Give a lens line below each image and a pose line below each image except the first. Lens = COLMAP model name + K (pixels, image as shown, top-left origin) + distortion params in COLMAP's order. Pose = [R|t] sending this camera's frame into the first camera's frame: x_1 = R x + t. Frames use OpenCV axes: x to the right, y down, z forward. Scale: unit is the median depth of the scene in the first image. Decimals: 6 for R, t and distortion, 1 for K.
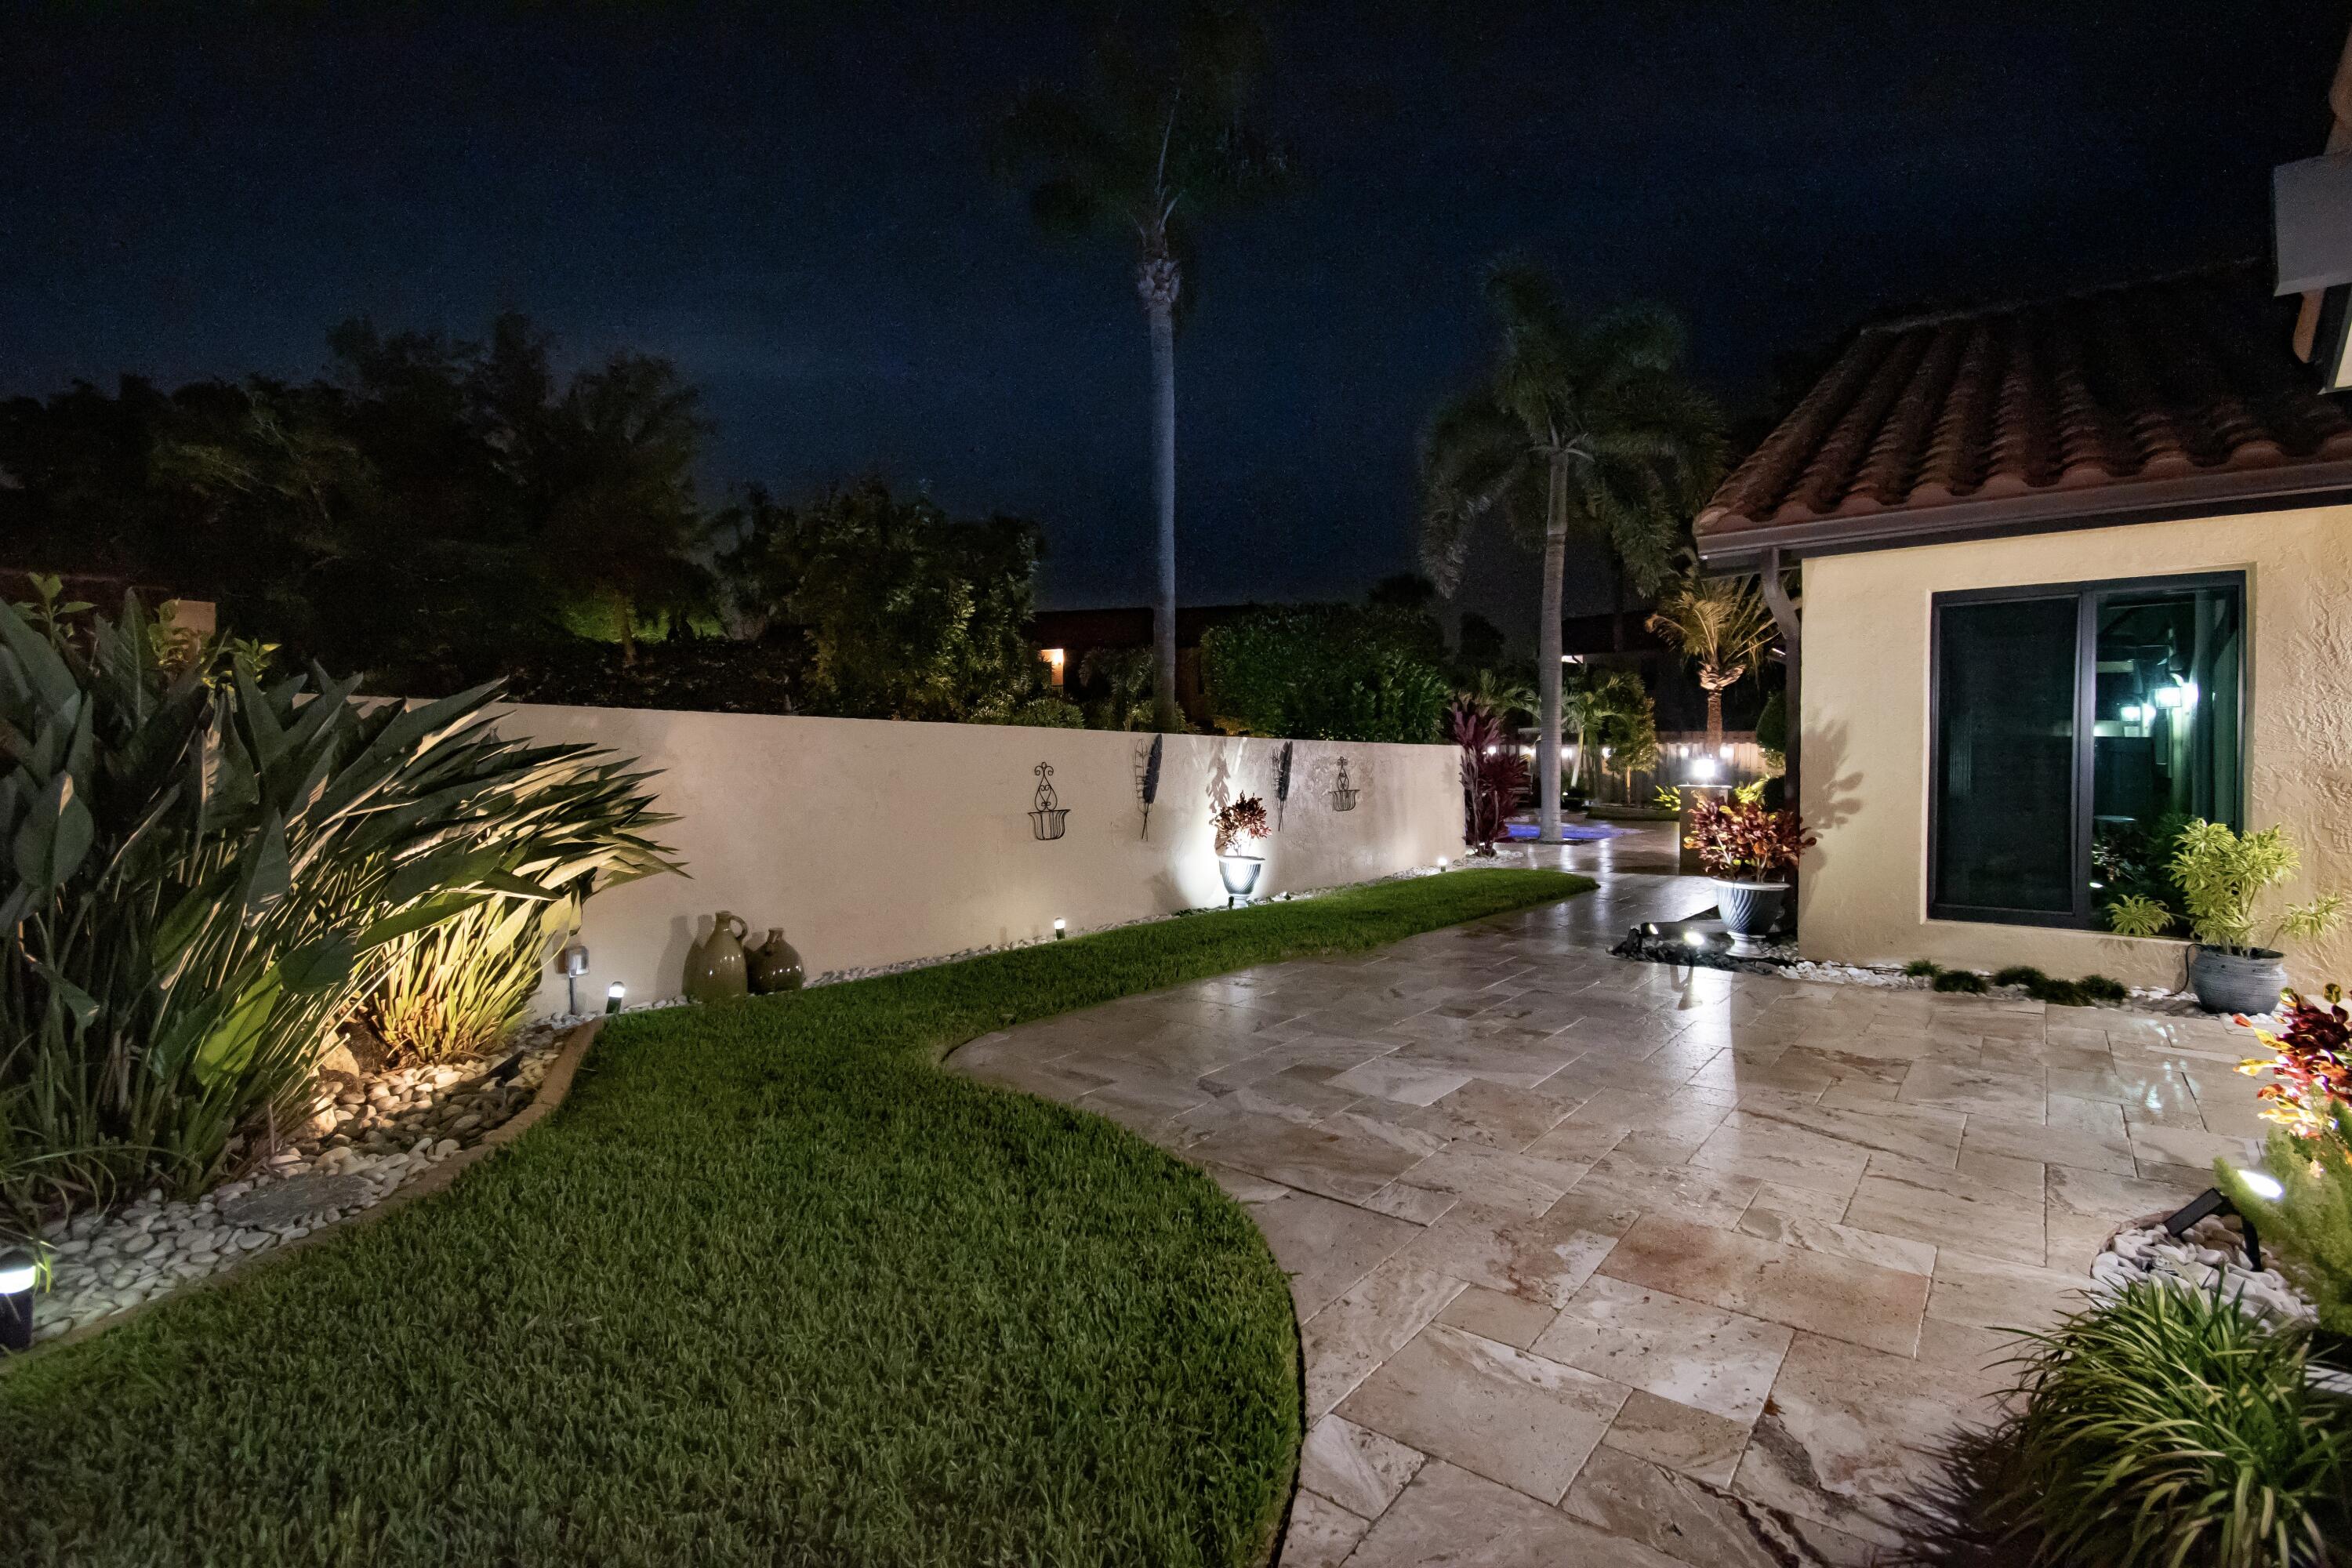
lens RADIAL K [[1040.0, 0, 1159.9], [0, 1040.0, 800.6], [0, 0, 1]] dist [-0.022846, -0.008151]
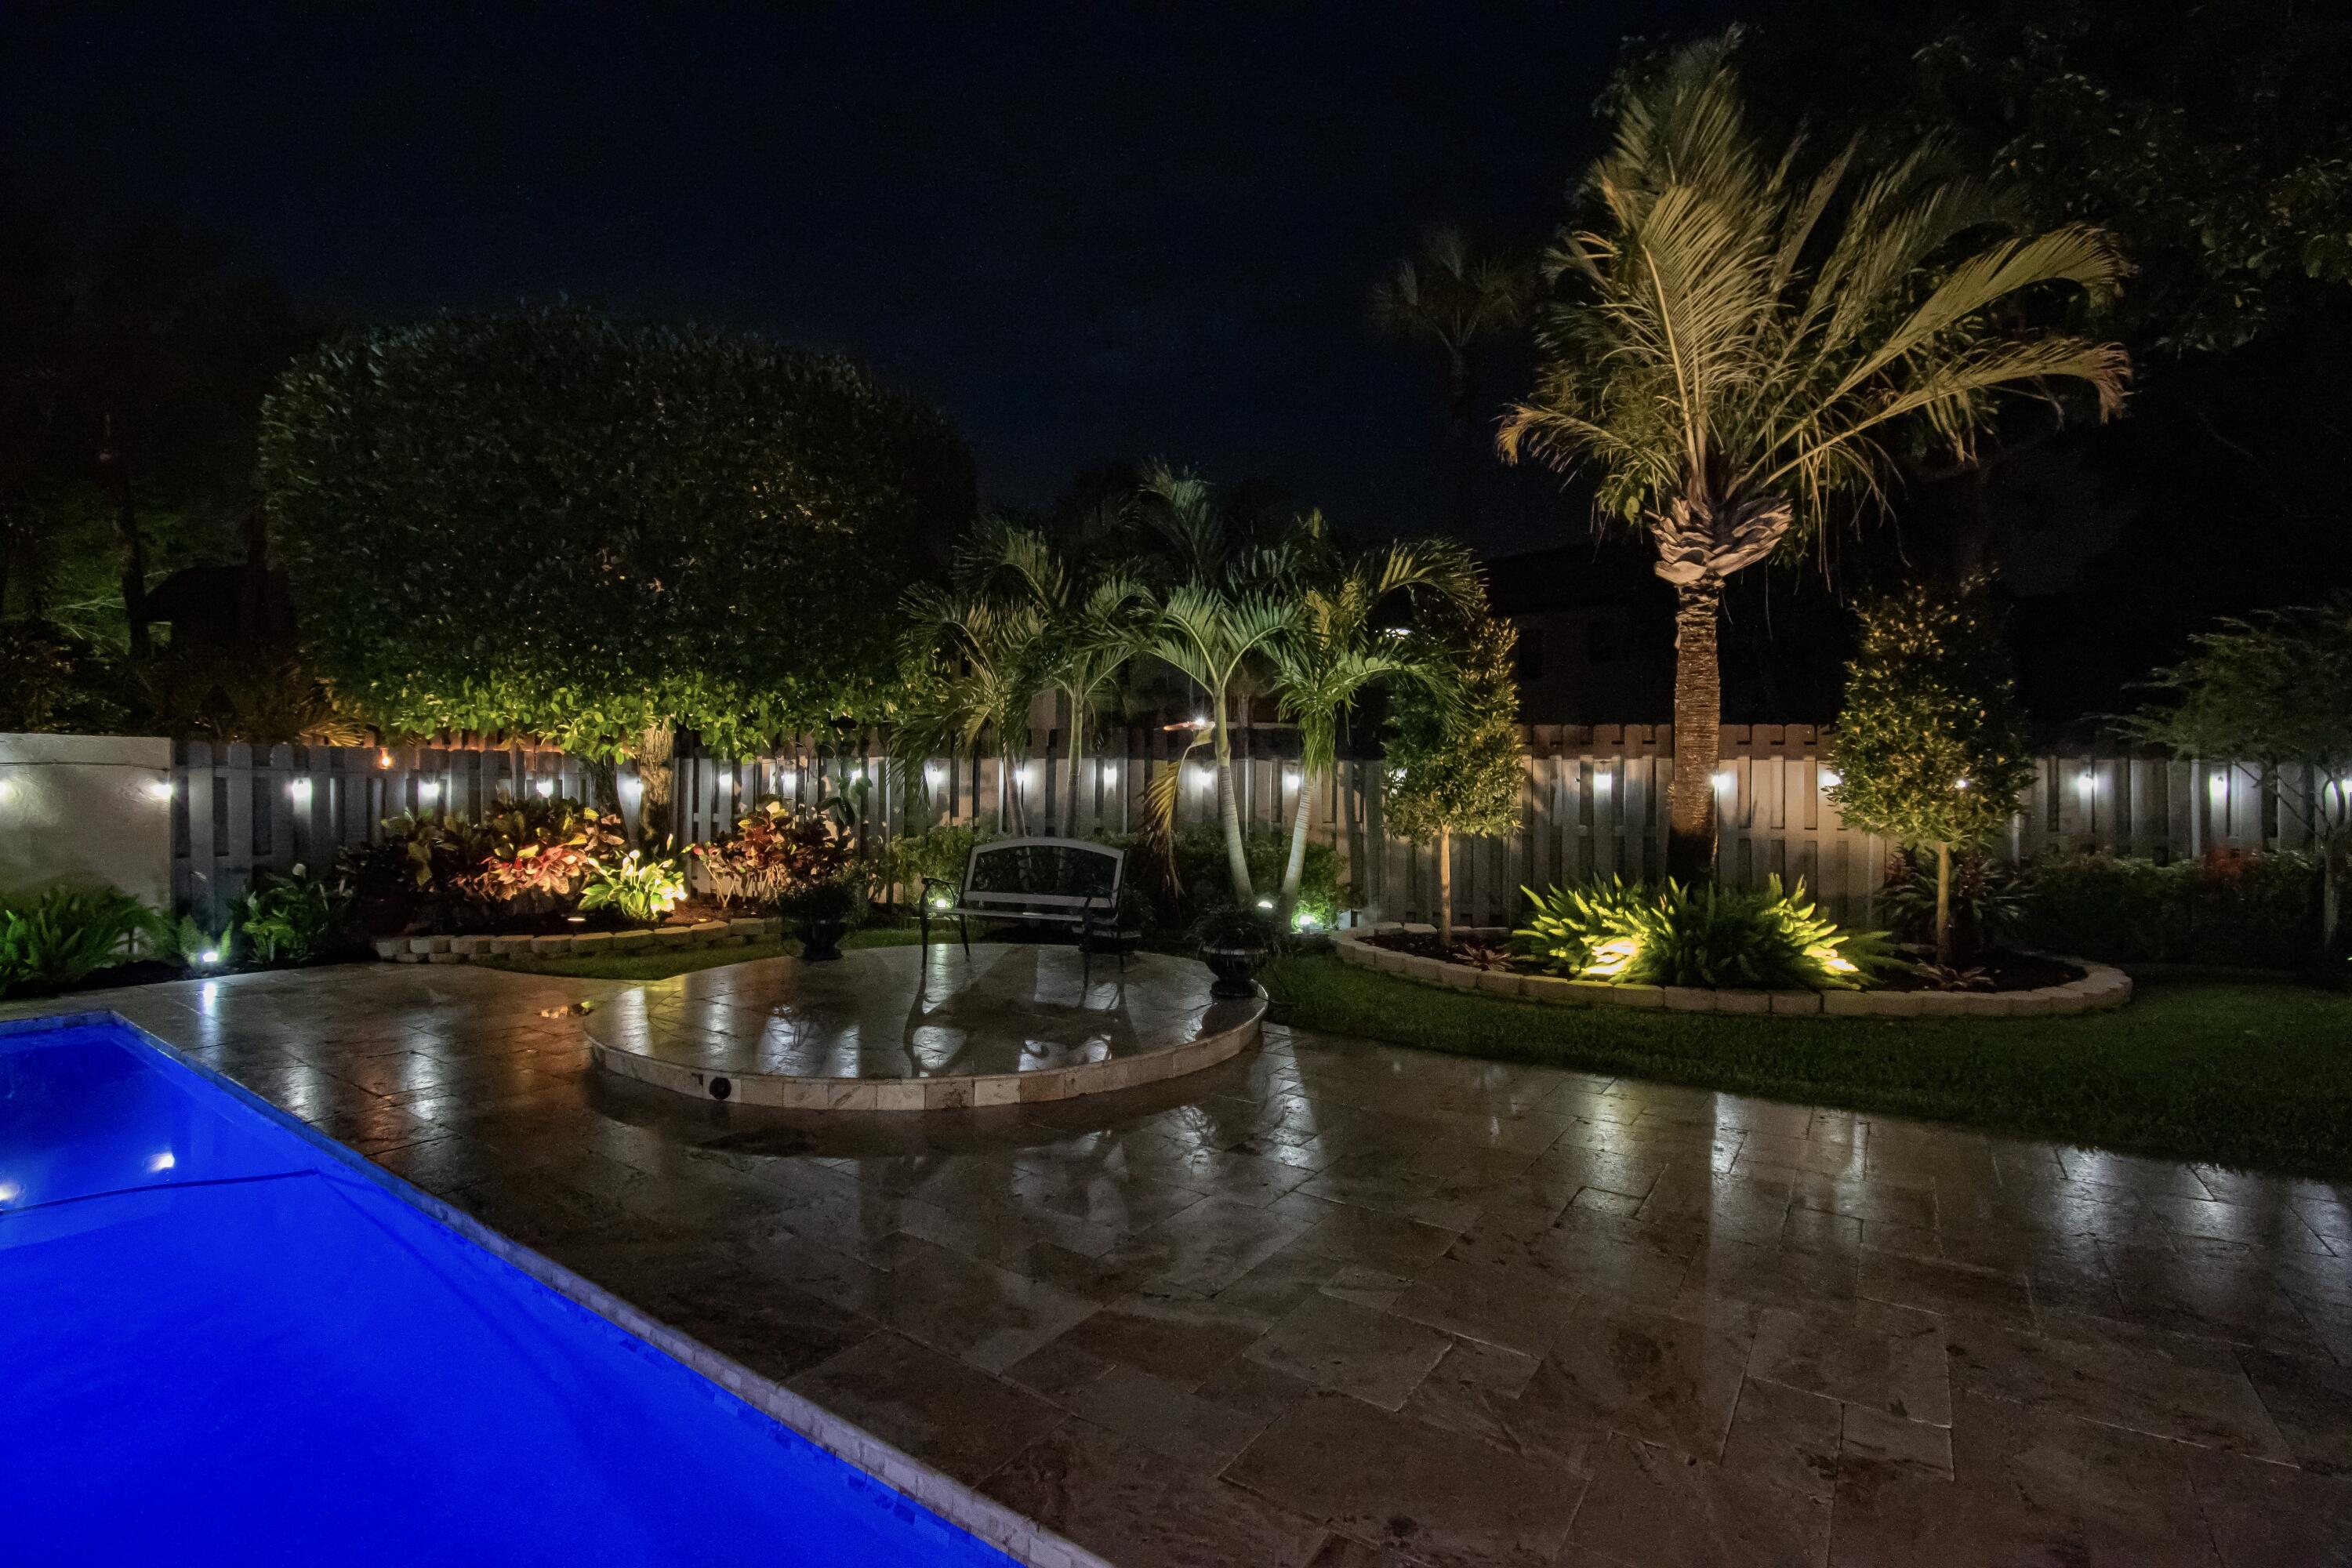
lens RADIAL K [[1040.0, 0, 1181.6], [0, 1040.0, 787.4], [0, 0, 1]] dist [-0.022846, -0.008151]
pose [[0.994754, 0.004922, 0.102182, 0.339704], [-0.002845, 0.999787, -0.020463, -0.038875], [-0.102261, 0.020065, 0.994555, 0.685666]]
